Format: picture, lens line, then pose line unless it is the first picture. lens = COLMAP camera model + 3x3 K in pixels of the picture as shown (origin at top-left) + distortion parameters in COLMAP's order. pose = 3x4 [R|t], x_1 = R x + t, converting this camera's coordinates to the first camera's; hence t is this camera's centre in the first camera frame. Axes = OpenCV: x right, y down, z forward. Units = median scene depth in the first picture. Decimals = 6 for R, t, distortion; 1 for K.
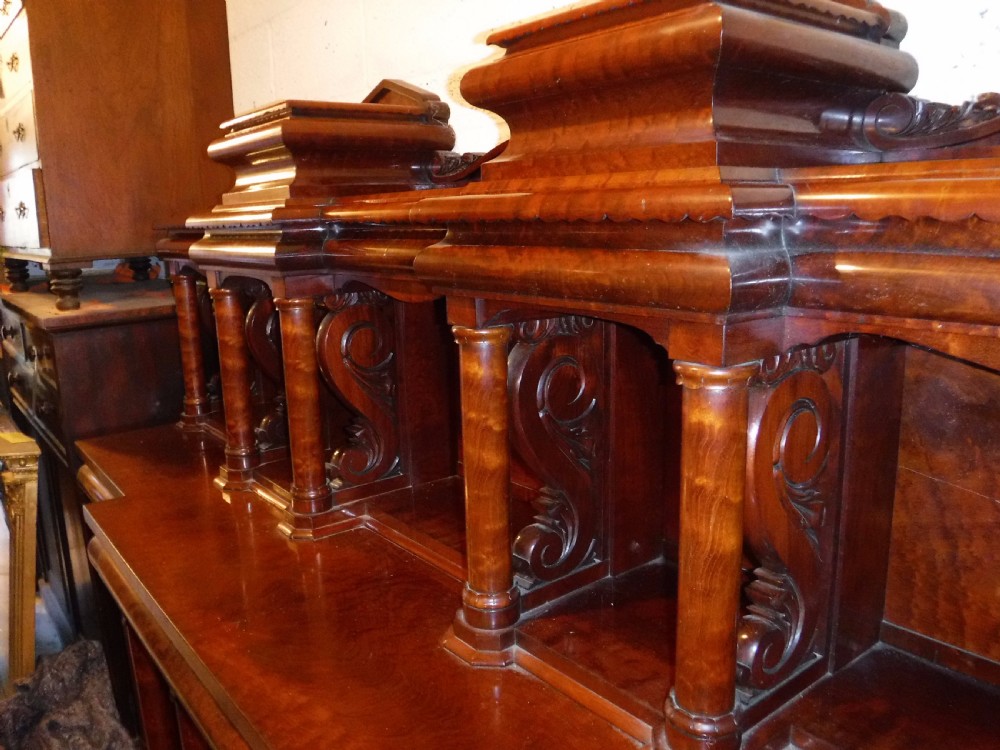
lens RADIAL K [[819.8, 0, 485.4], [0, 819.8, 376.8], [0, 0, 1]] dist [-0.109588, 0.046436]
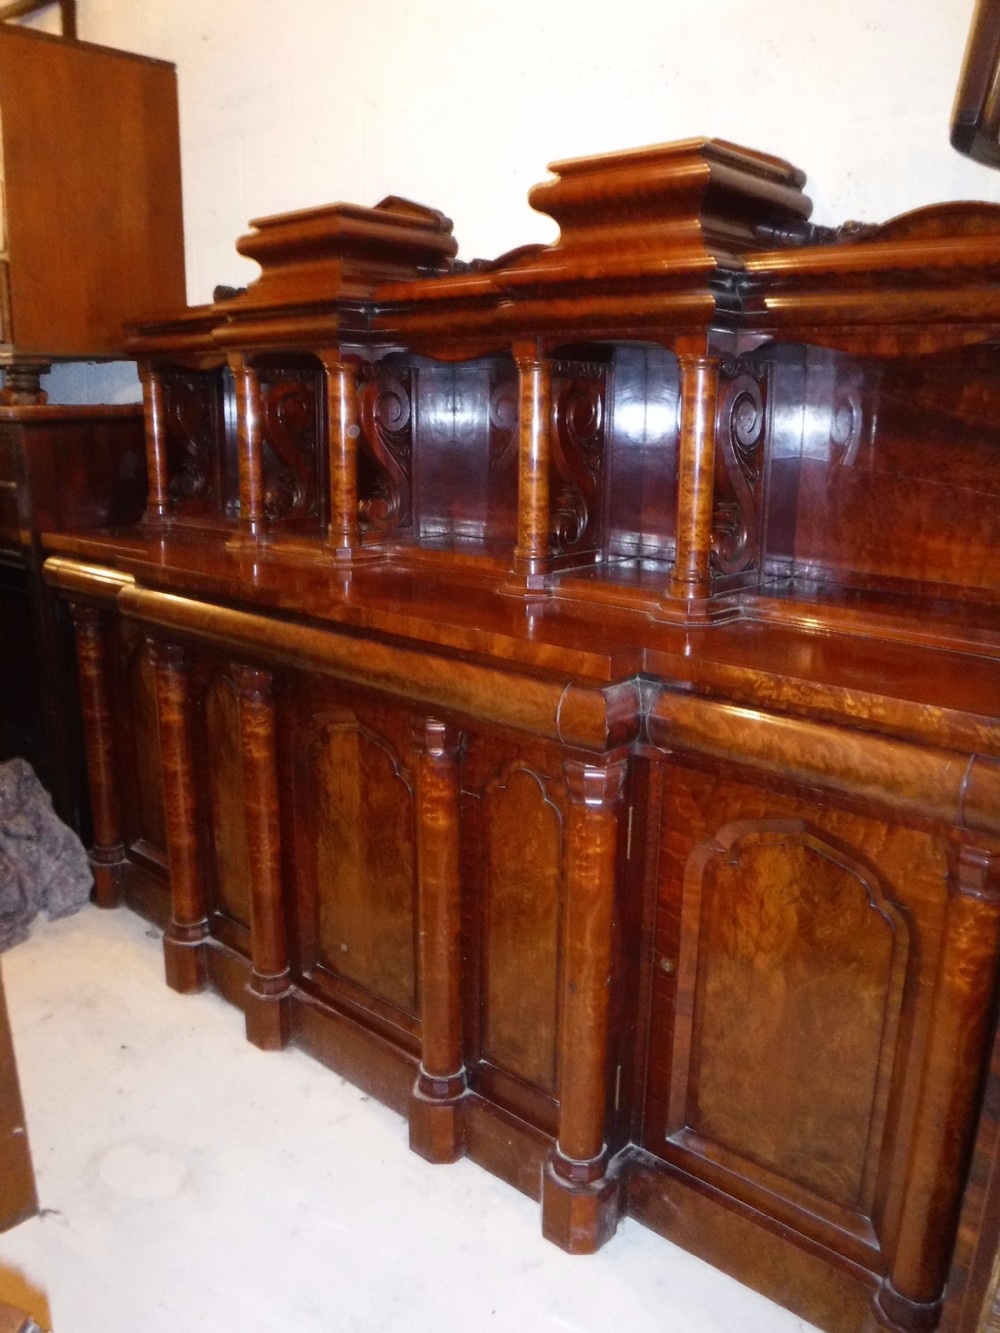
lens RADIAL K [[1092.8, 0, 475.6], [0, 1092.8, 653.7], [0, 0, 1]] dist [-0.109588, 0.046436]
pose [[0.985921, 0.000032, 0.167209, -0.423609], [-0.004968, 0.999564, 0.029099, 0.395816], [-0.167136, -0.029520, 0.985492, -0.898192]]
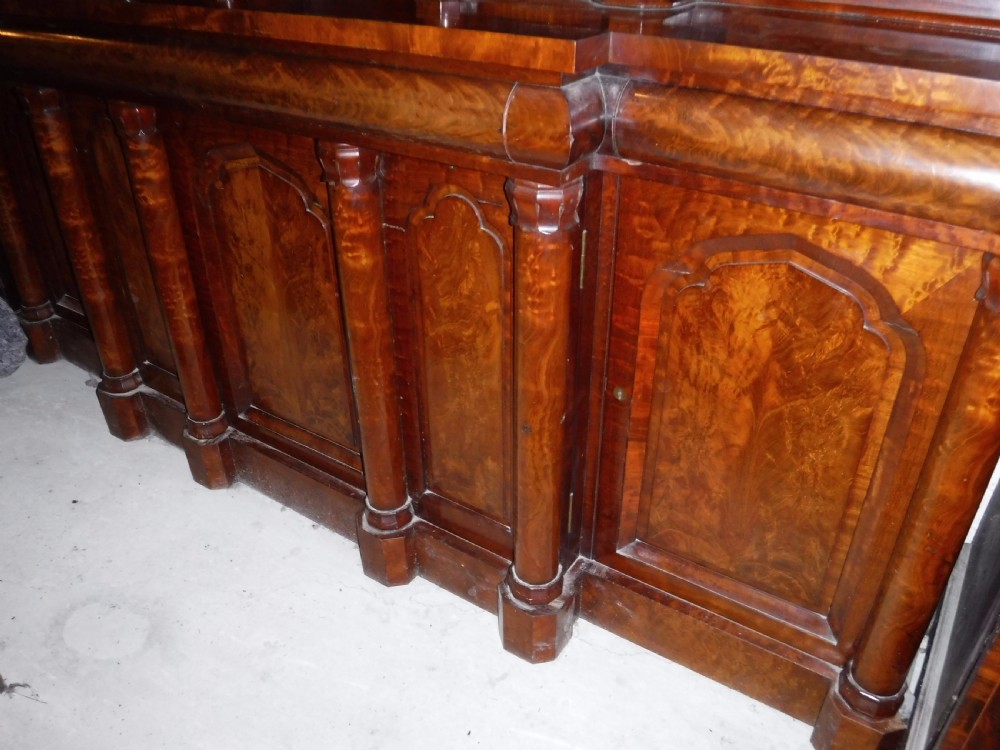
lens RADIAL K [[819.8, 0, 494.1], [0, 819.8, 373.6], [0, 0, 1]] dist [-0.109588, 0.046436]
pose [[0.946517, -0.149473, 0.285943, -0.365886], [0.042075, 0.935834, 0.349919, 0.469560], [-0.319899, -0.319174, 0.892072, -0.298487]]
